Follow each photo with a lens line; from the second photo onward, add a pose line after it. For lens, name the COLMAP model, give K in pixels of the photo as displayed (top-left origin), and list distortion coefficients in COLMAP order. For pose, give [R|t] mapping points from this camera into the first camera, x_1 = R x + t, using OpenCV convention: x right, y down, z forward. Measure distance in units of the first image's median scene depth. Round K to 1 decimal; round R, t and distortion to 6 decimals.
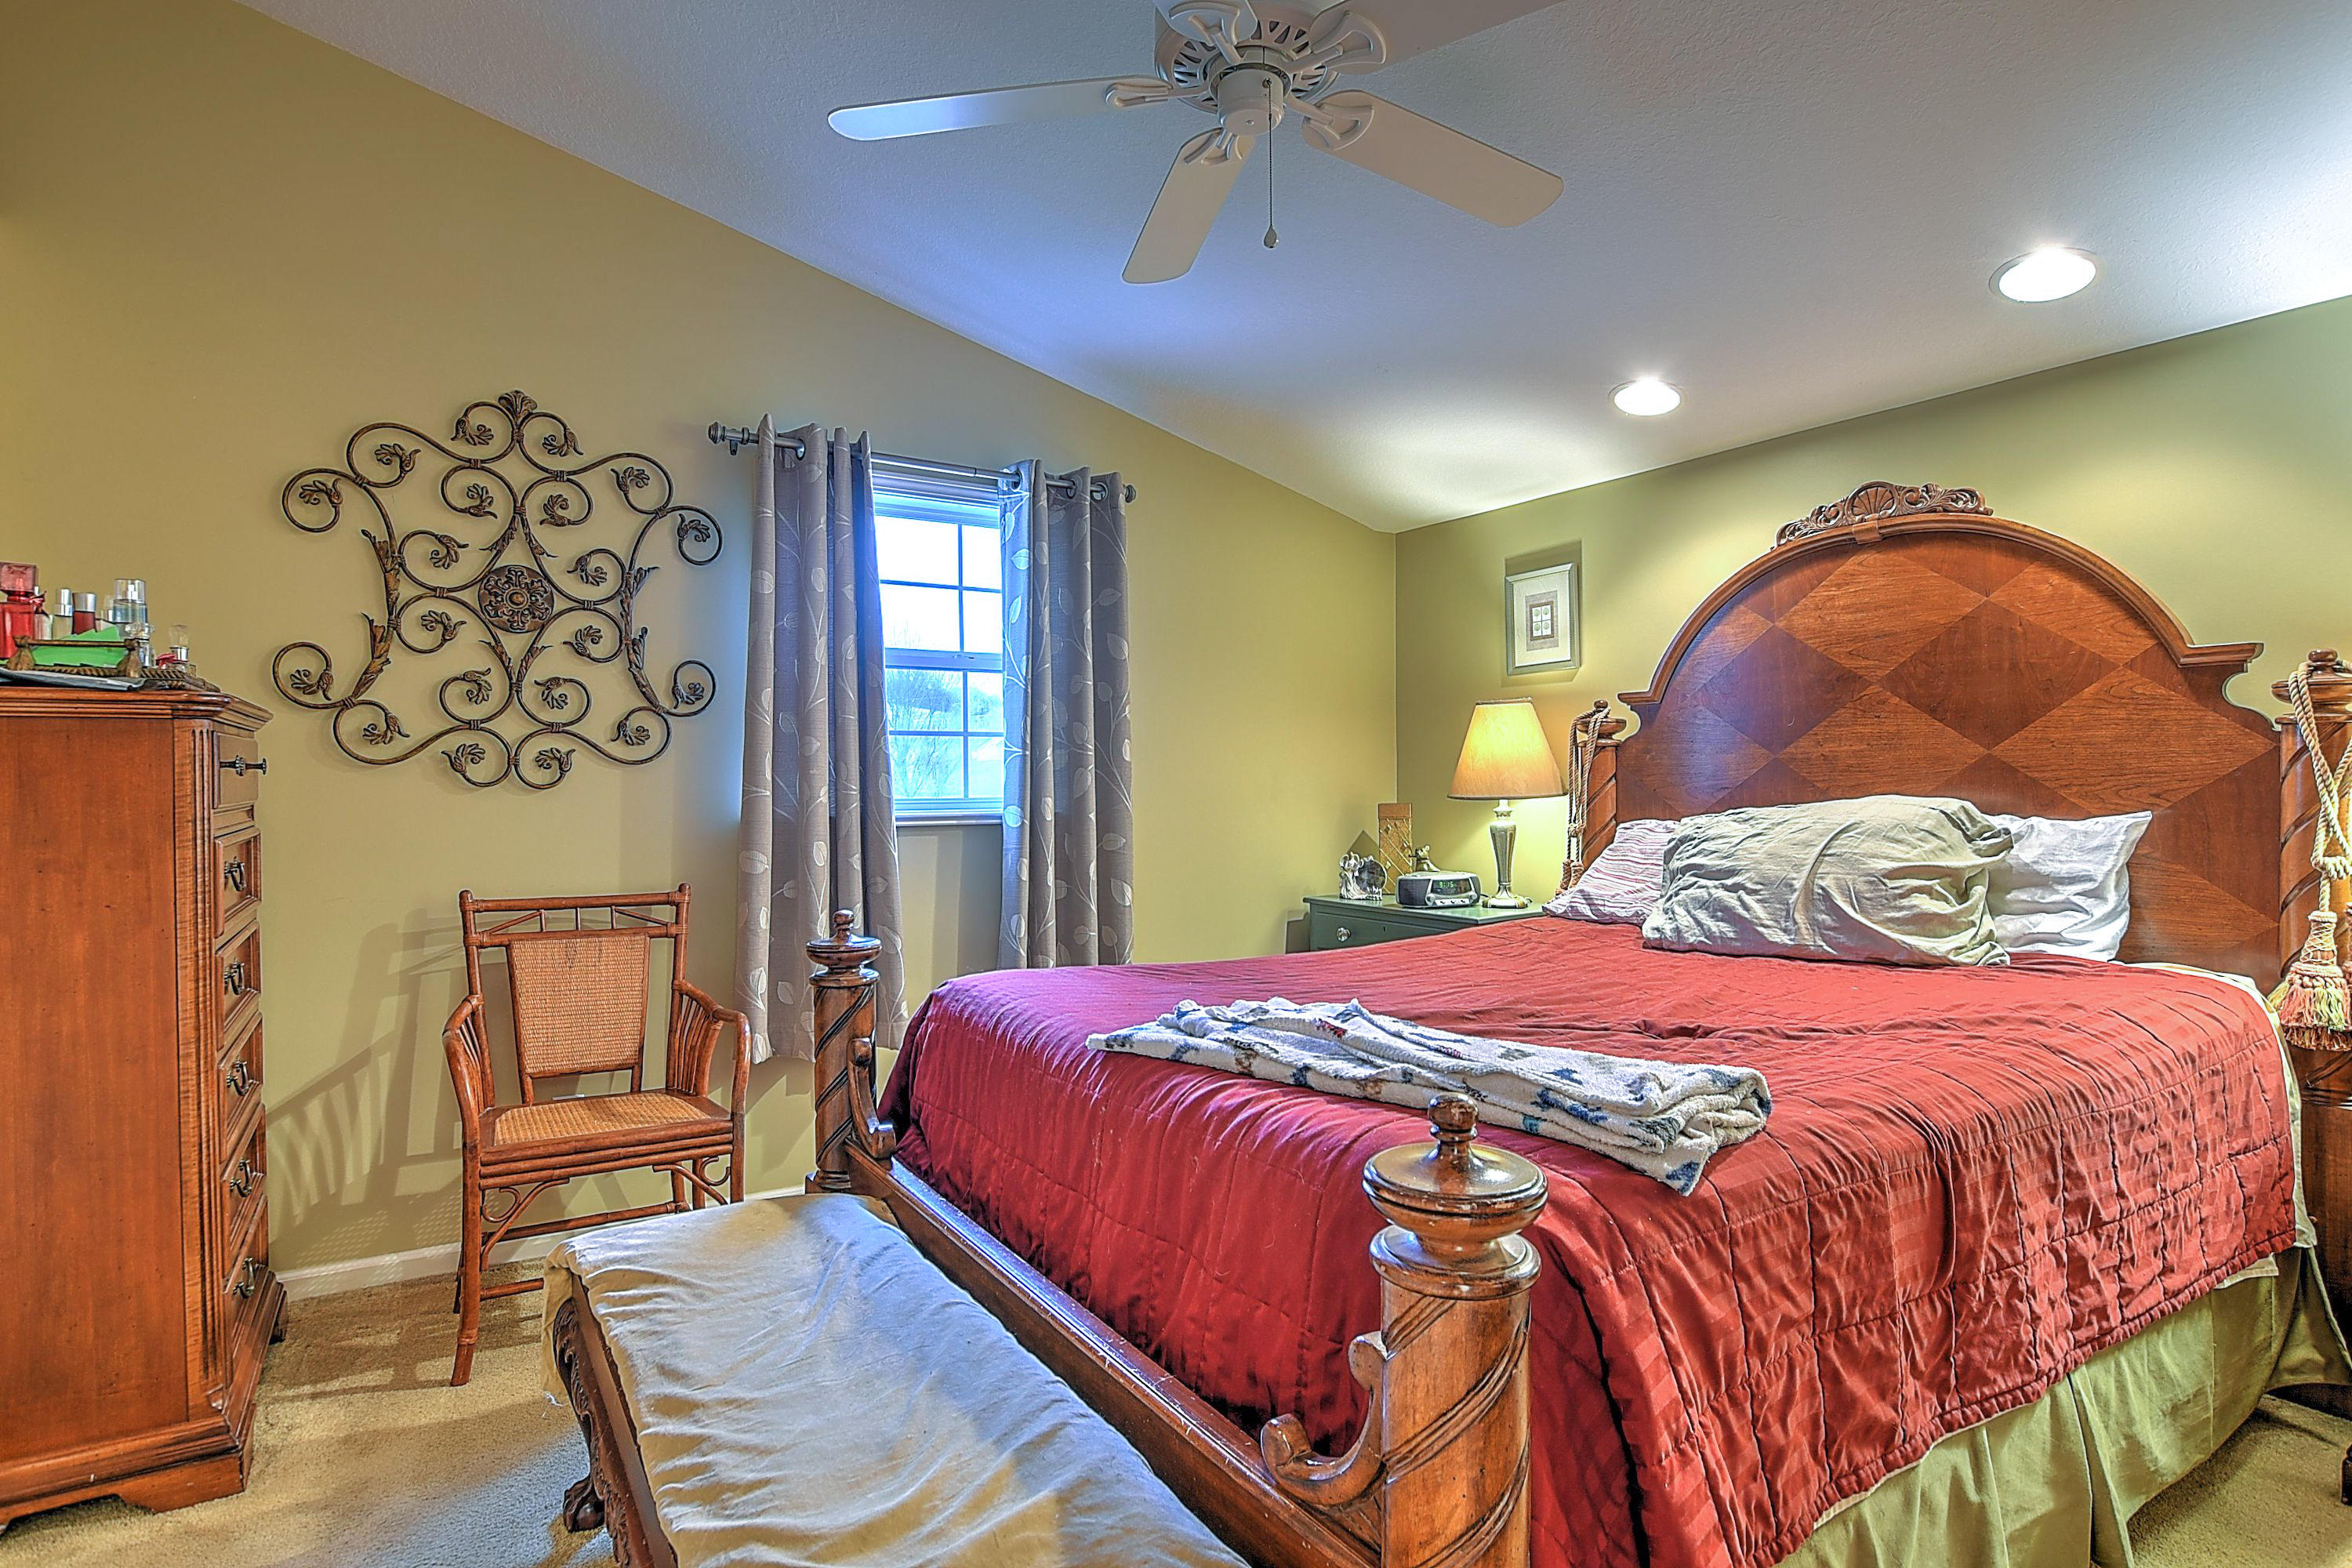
lens RADIAL K [[1204.0, 0, 1164.8], [0, 1204.0, 789.4], [0, 0, 1]] dist [-0.010436, 0.002966]
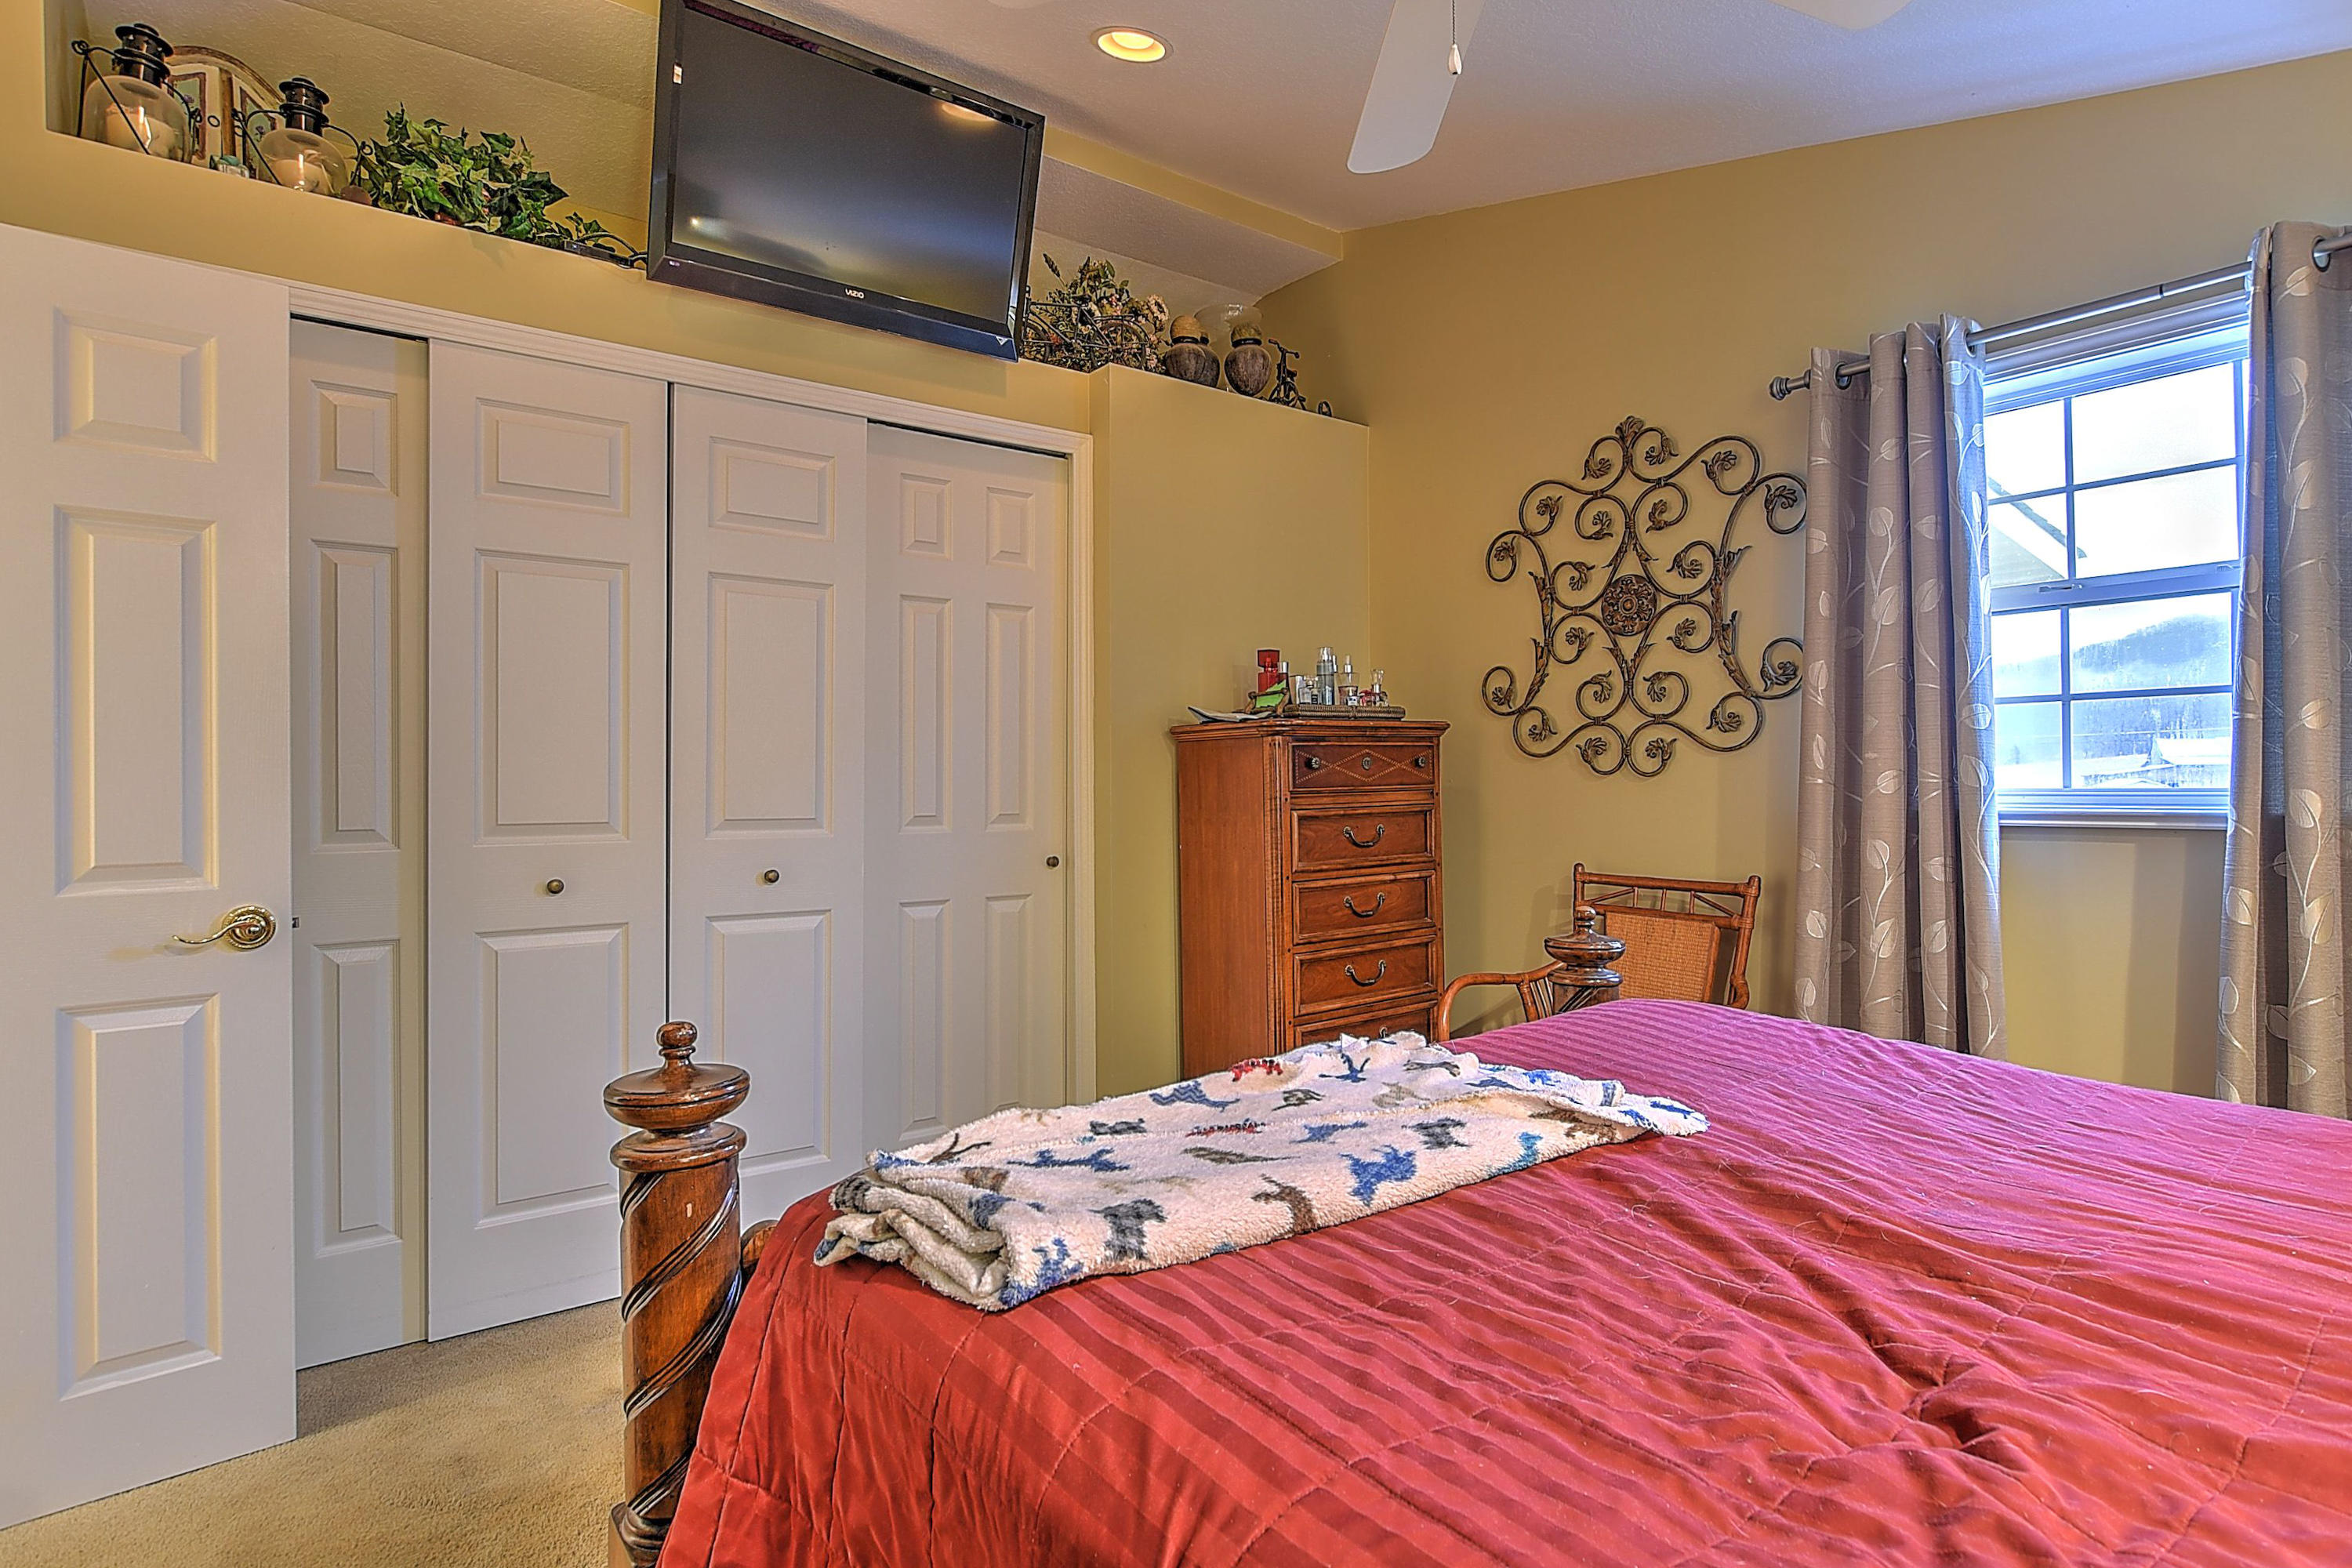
lens RADIAL K [[1204.0, 0, 1164.8], [0, 1204.0, 789.4], [0, 0, 1]] dist [-0.010436, 0.002966]
pose [[0.089693, 0.009803, -0.995921, 0.524770], [0.004914, 0.999935, 0.010285, -0.002020], [0.995957, -0.005817, 0.089639, 0.468416]]
